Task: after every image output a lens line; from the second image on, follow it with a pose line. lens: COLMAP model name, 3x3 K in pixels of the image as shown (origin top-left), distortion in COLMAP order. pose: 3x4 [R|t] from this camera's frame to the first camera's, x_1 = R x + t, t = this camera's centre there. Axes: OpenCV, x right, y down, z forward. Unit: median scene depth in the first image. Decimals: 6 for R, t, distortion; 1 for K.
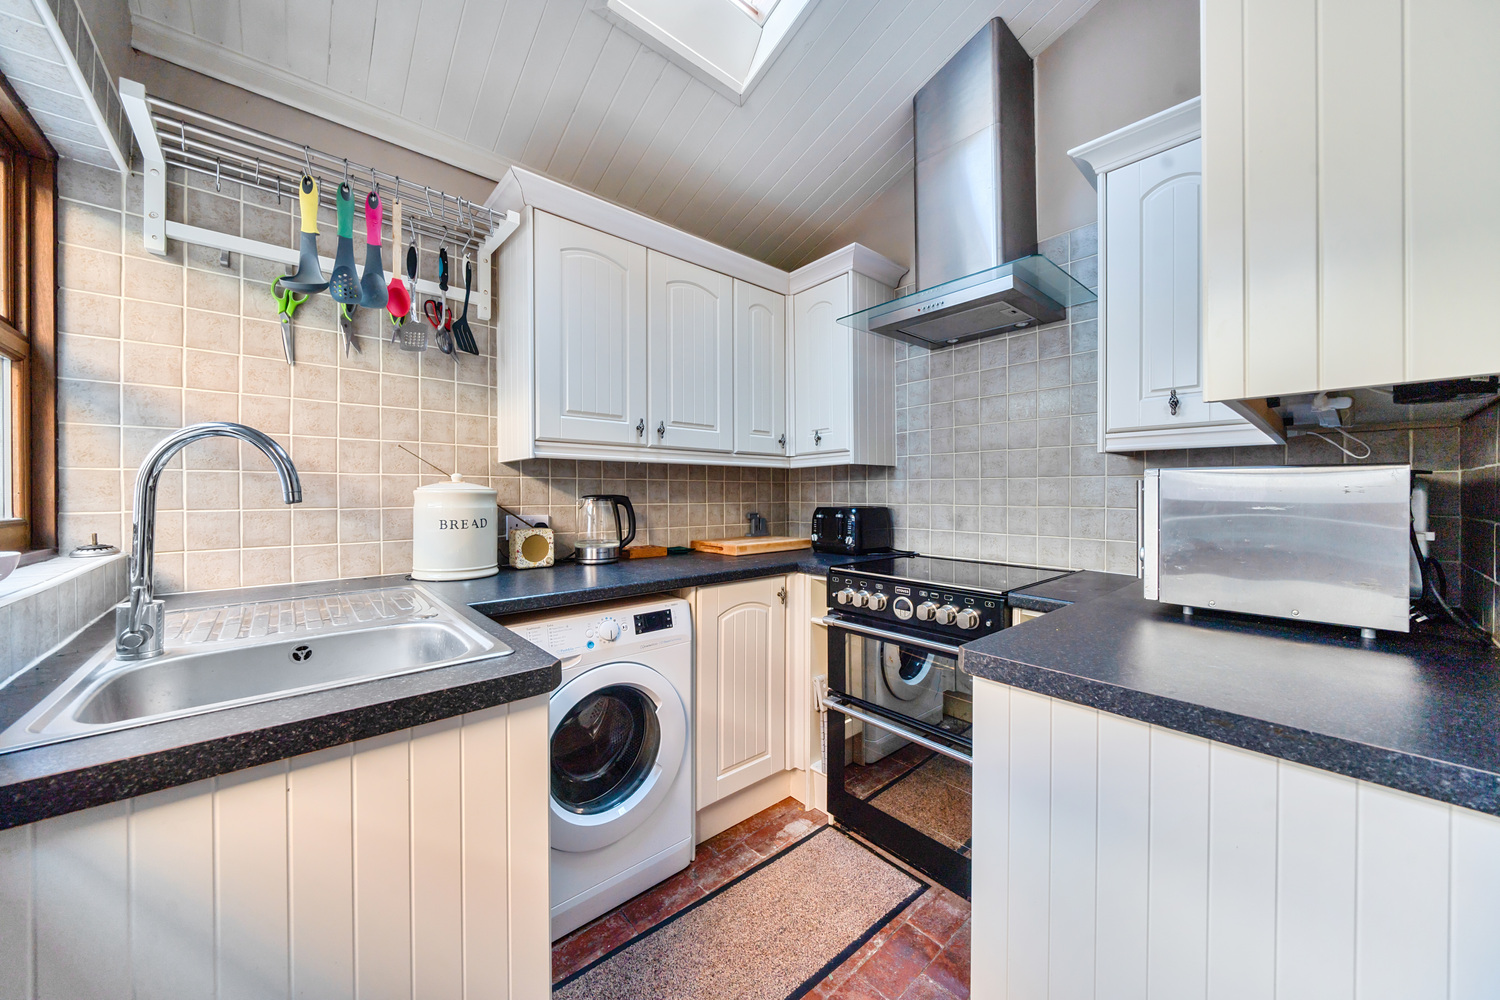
lens RADIAL K [[526.8, 0, 742.4], [0, 526.8, 495.2], [0, 0, 1]] dist [-0.000830, -0.000114]
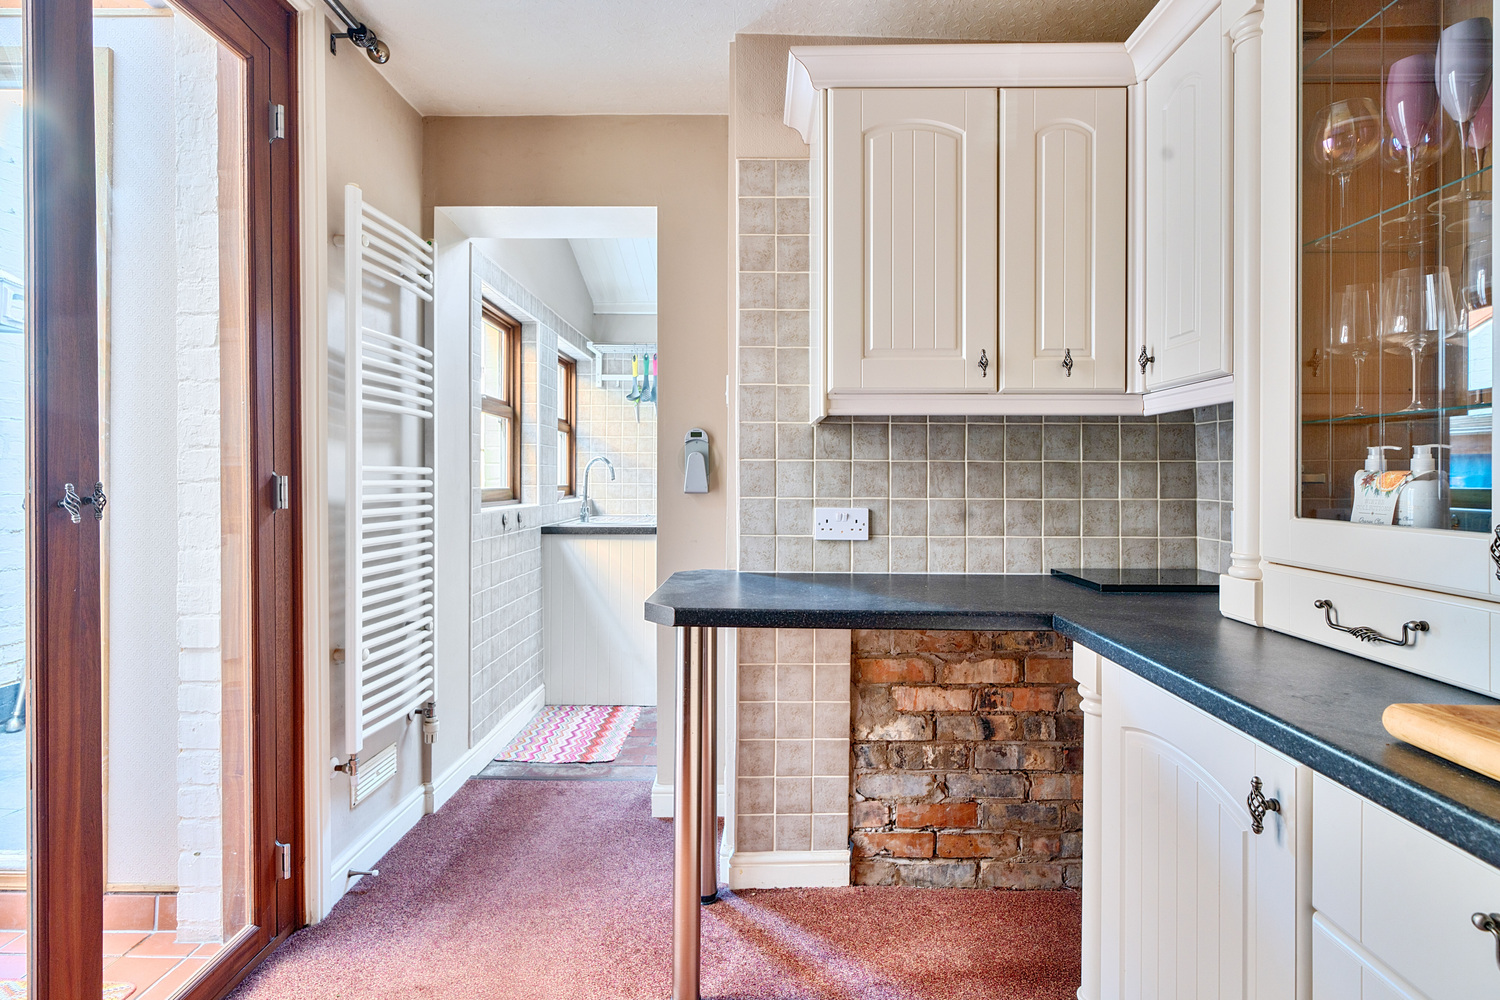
lens RADIAL K [[734.4, 0, 750.9], [0, 734.4, 472.4], [0, 0, 1]] dist [0.001827, 0.000847]
pose [[0.753485, -0.004542, -0.657450, 1.766498], [-0.003621, 0.999932, -0.011058, 0.011089], [0.657455, 0.010713, 0.753417, -1.198766]]
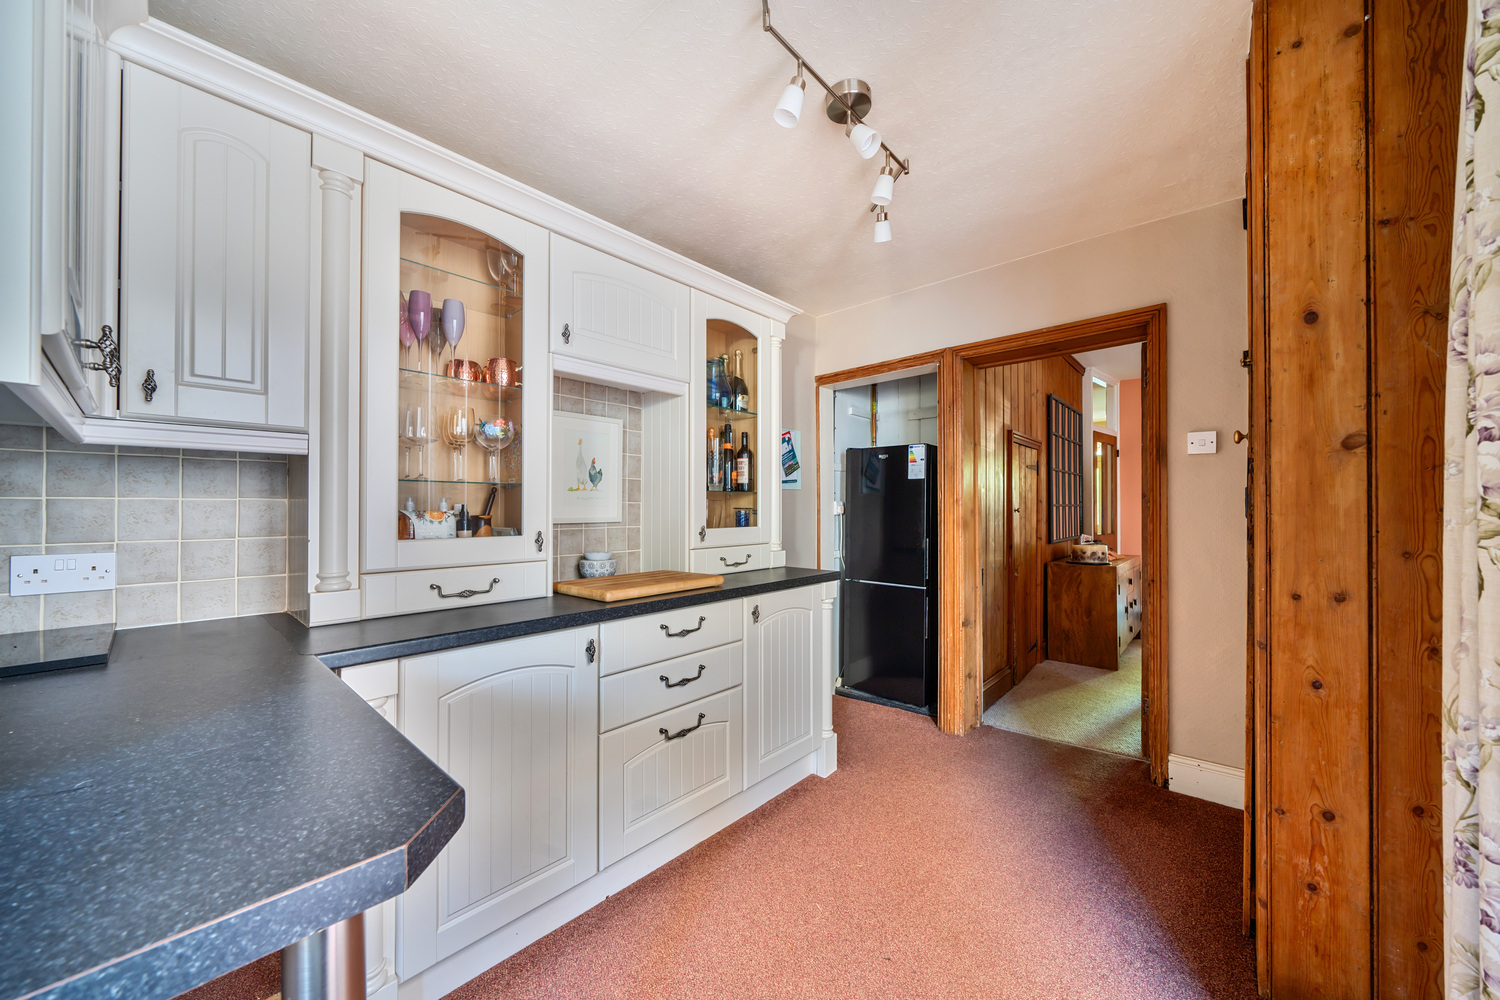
lens RADIAL K [[538.0, 0, 737.7], [0, 538.0, 499.4], [0, 0, 1]] dist [0.000891, 0.000038]
pose [[-0.130075, -0.000666, 0.991504, 0.709954], [-0.007402, 0.999973, -0.000299, -0.025756], [-0.991476, -0.007378, -0.130077, -0.676687]]
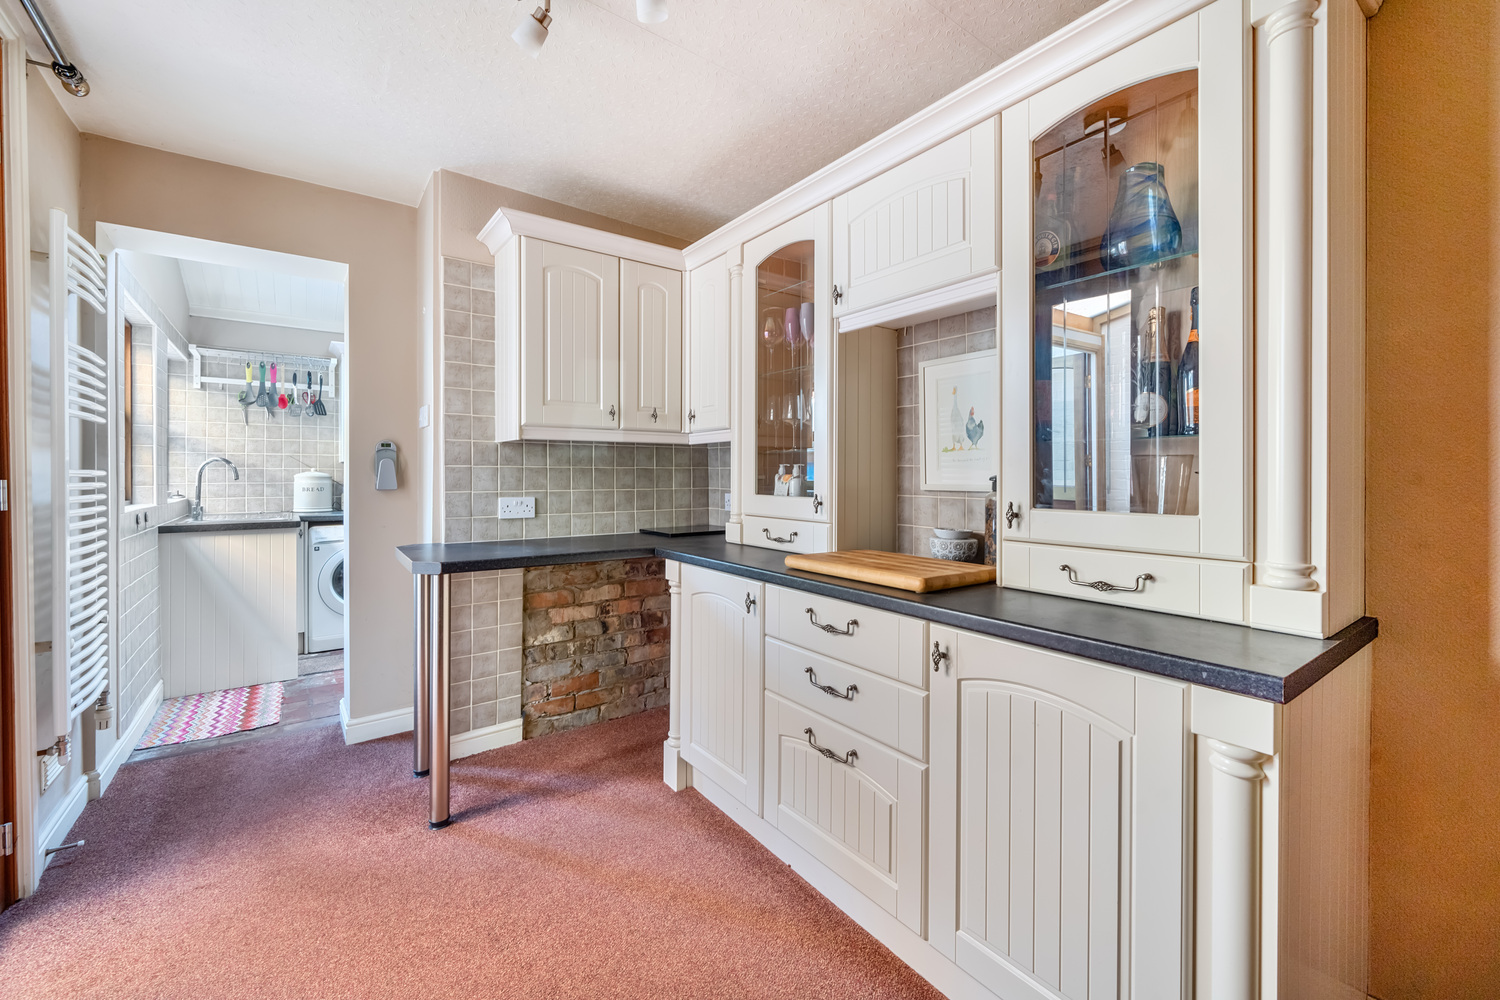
lens RADIAL K [[606.9, 0, 729.9], [0, 606.9, 474.2], [0, 0, 1]] dist [0.000620, 0.000111]
pose [[0.995638, -0.003563, -0.093236, 1.765094], [0.003138, 0.999984, -0.004705, 0.005230], [0.093251, 0.004392, 0.995633, -1.718711]]
